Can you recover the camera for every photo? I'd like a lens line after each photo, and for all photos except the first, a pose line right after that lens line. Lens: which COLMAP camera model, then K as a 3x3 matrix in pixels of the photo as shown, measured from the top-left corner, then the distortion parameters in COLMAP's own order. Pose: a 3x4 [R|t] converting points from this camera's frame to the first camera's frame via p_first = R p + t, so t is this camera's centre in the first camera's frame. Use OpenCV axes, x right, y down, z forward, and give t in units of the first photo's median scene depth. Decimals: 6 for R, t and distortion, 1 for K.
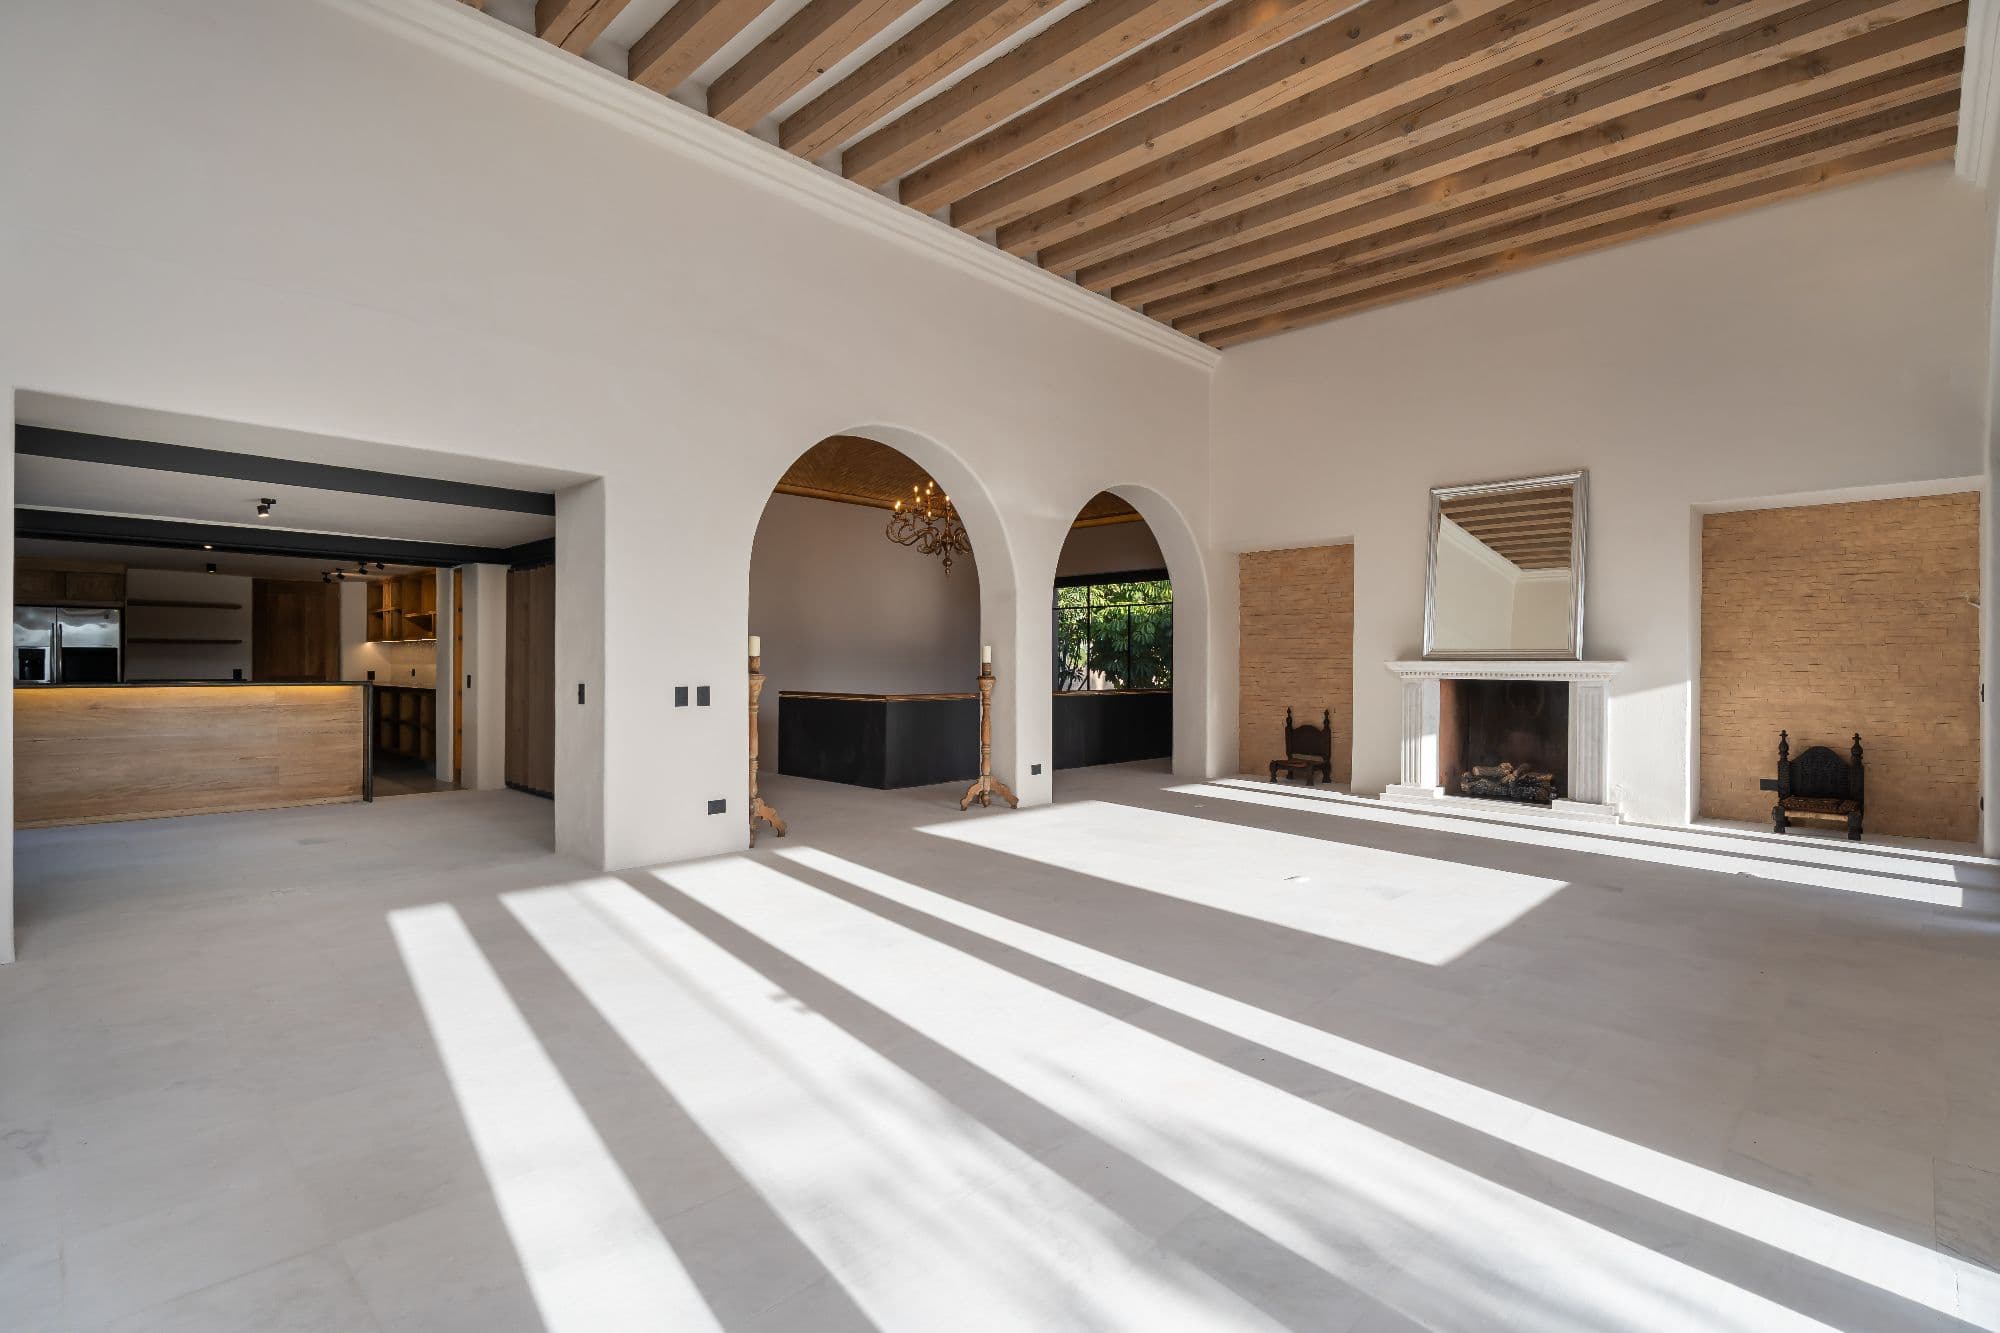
lens RADIAL K [[918.0, 0, 979.9], [0, 918.0, 663.4], [0, 0, 1]] dist [0.003173, -0.000448]
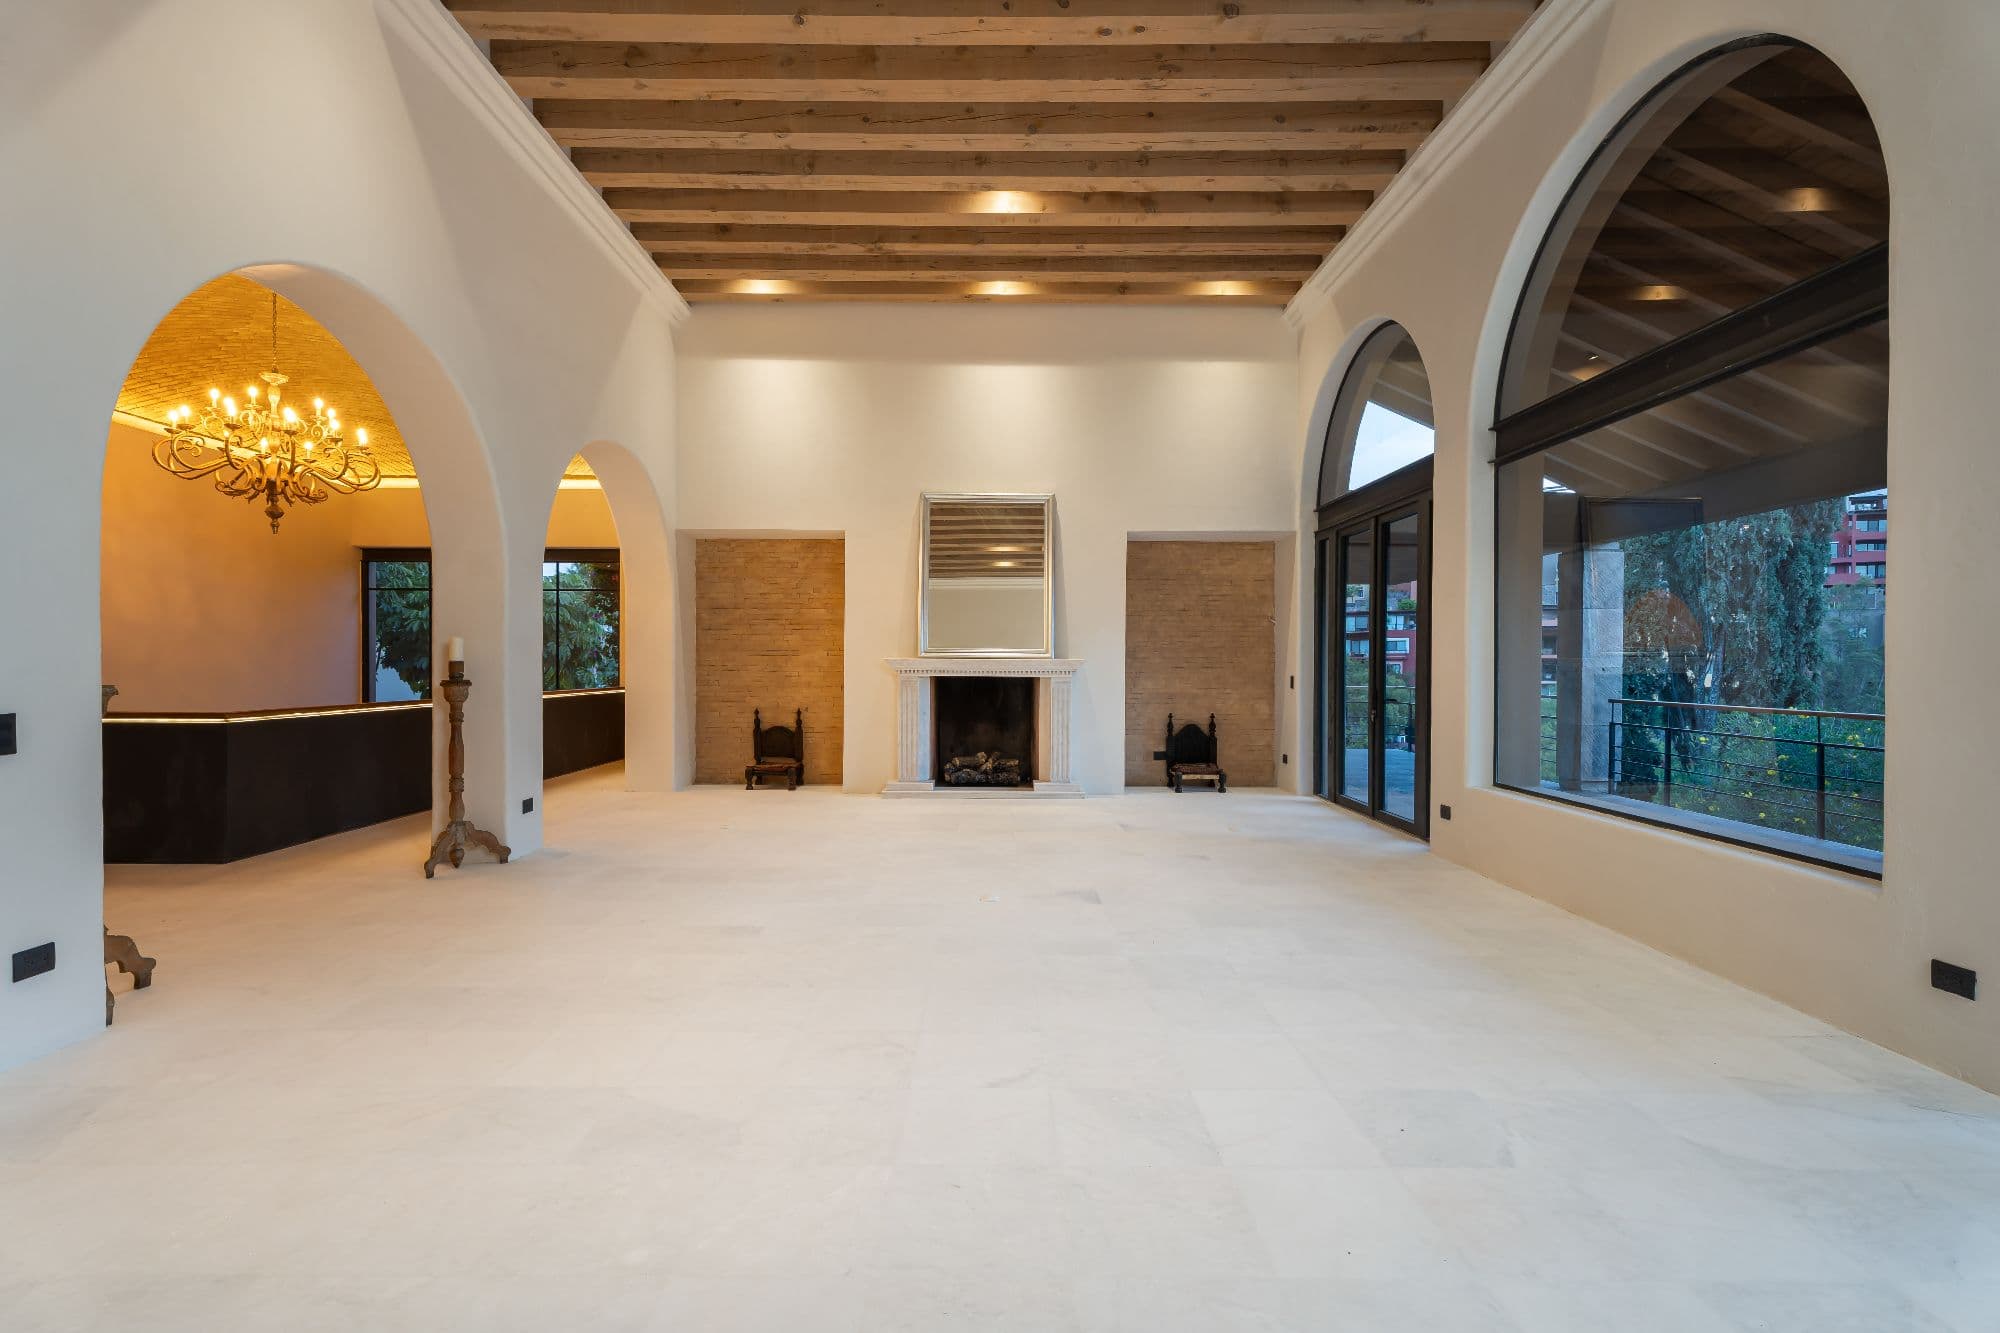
lens RADIAL K [[918.0, 0, 997.6], [0, 918.0, 667.0], [0, 0, 1]] dist [0.003173, -0.000448]
pose [[0.721556, -0.005575, 0.692333, -0.186963], [-0.000070, 0.999967, 0.008125, -0.002491], [-0.692356, -0.005911, 0.721532, 0.217693]]
